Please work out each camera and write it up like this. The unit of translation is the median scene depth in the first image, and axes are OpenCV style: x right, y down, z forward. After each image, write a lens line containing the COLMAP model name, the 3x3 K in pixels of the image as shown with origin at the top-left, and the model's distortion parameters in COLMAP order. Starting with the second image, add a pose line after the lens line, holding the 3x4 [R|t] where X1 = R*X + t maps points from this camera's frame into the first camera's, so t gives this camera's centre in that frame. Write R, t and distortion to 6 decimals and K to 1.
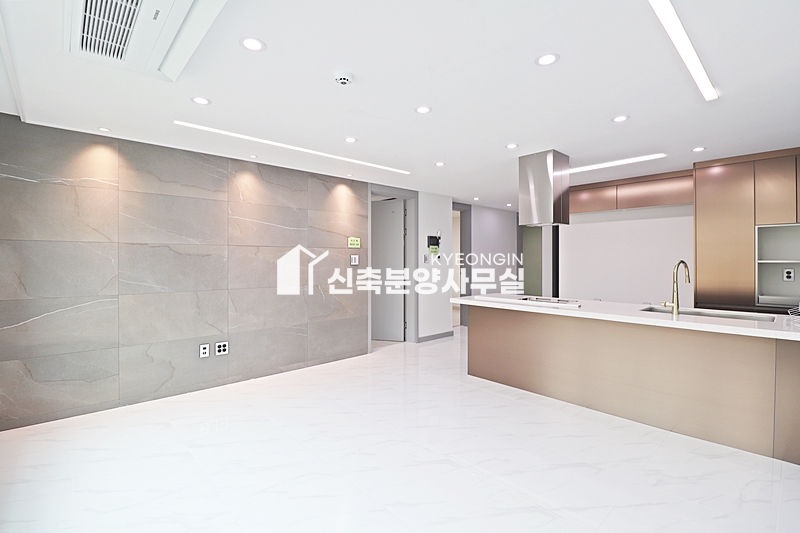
lens RADIAL K [[369.7, 0, 398.1], [0, 369.7, 262.9], [0, 0, 1]] dist [-0.002581, -0.011892]
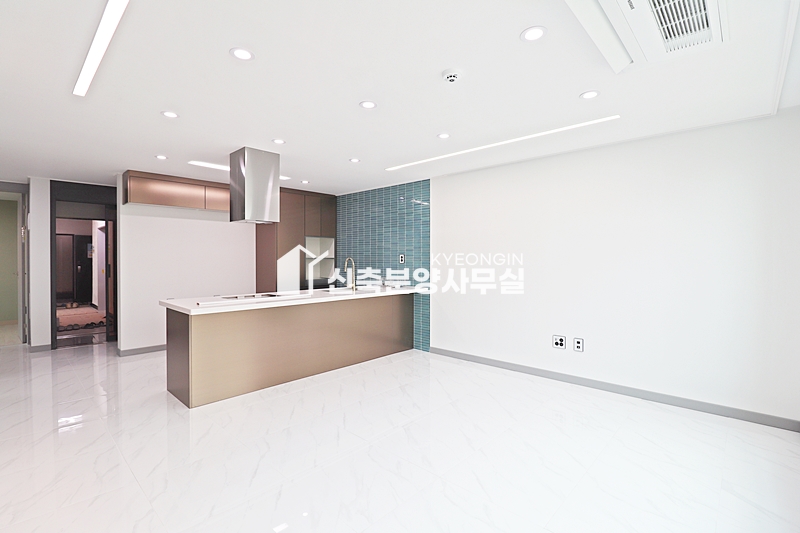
lens RADIAL K [[369.7, 0, 399.9], [0, 369.7, 261.3], [0, 0, 1]] dist [-0.002581, -0.011892]
pose [[-0.083834, -0.007452, 0.996452, -0.593835], [0.009609, 0.999920, 0.008286, 0.000557], [-0.996433, 0.010269, -0.083756, 0.639793]]
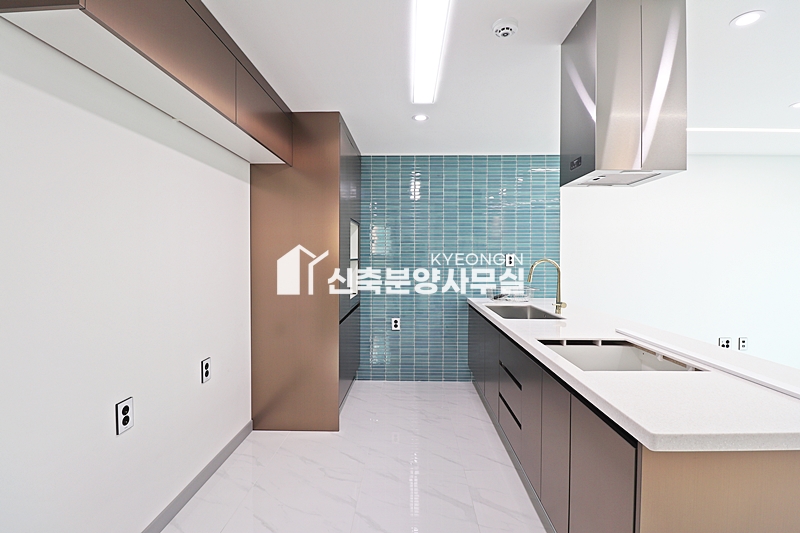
lens RADIAL K [[369.7, 0, 401.8], [0, 369.7, 264.9], [0, 0, 1]] dist [-0.002581, -0.011892]
pose [[-0.723361, -0.015475, 0.690296, 0.252515], [0.007288, 0.999522, 0.030044, -0.015650], [-0.690431, 0.026764, -0.722903, 1.376409]]
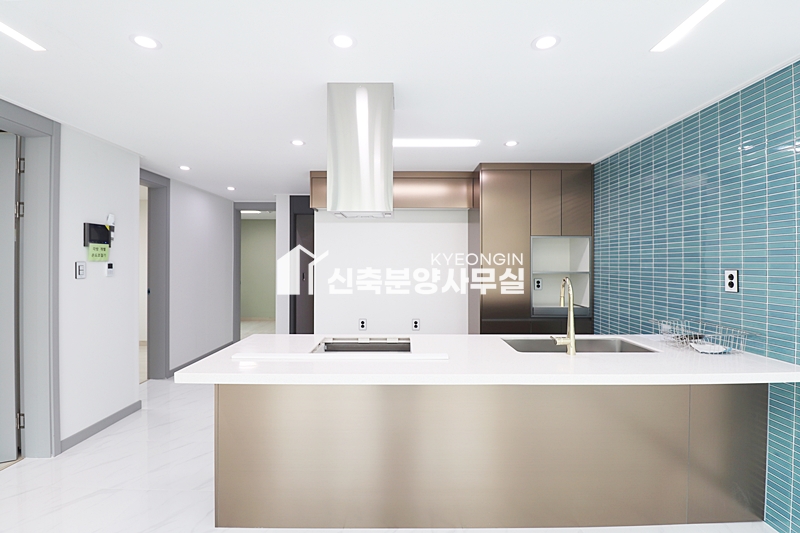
lens RADIAL K [[369.7, 0, 399.4], [0, 369.7, 262.9], [0, 0, 1]] dist [-0.002581, -0.011892]
pose [[0.669108, 0.002922, 0.743159, 0.000658], [0.004712, 0.999955, -0.008174, -0.020103], [-0.743150, 0.008971, 0.669064, 0.527789]]
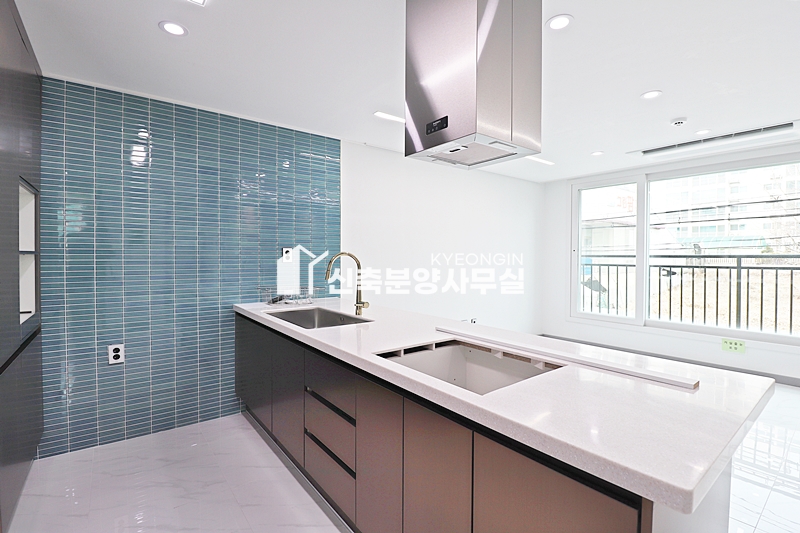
lens RADIAL K [[369.7, 0, 399.7], [0, 369.7, 262.6], [0, 0, 1]] dist [-0.002581, -0.011892]
pose [[-0.997219, -0.003681, 0.074435, 0.405243], [-0.001446, 0.999547, 0.030060, -0.005009], [-0.074512, 0.029869, -0.996773, 1.269522]]
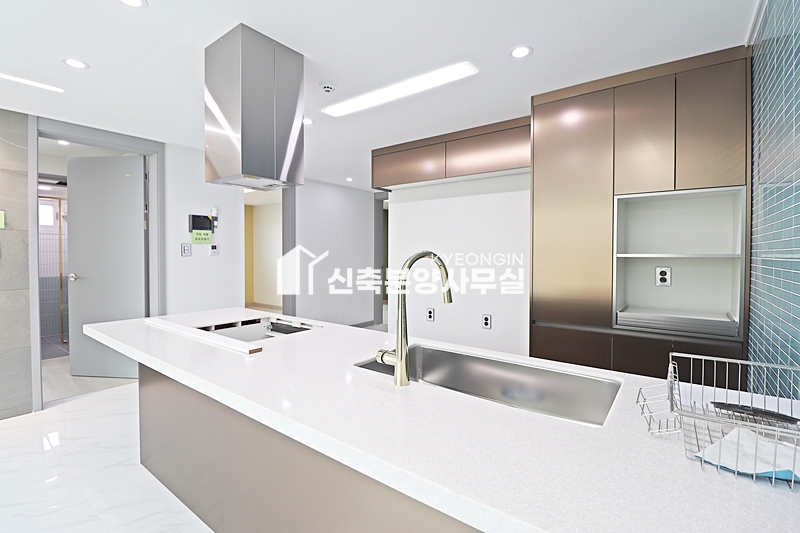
lens RADIAL K [[369.7, 0, 401.6], [0, 369.7, 262.5], [0, 0, 1]] dist [-0.002581, -0.011892]
pose [[0.982611, 0.001770, 0.185665, 0.461676], [-0.004390, 0.999897, 0.013699, 0.001302], [-0.185622, -0.014276, 0.982518, 0.411190]]
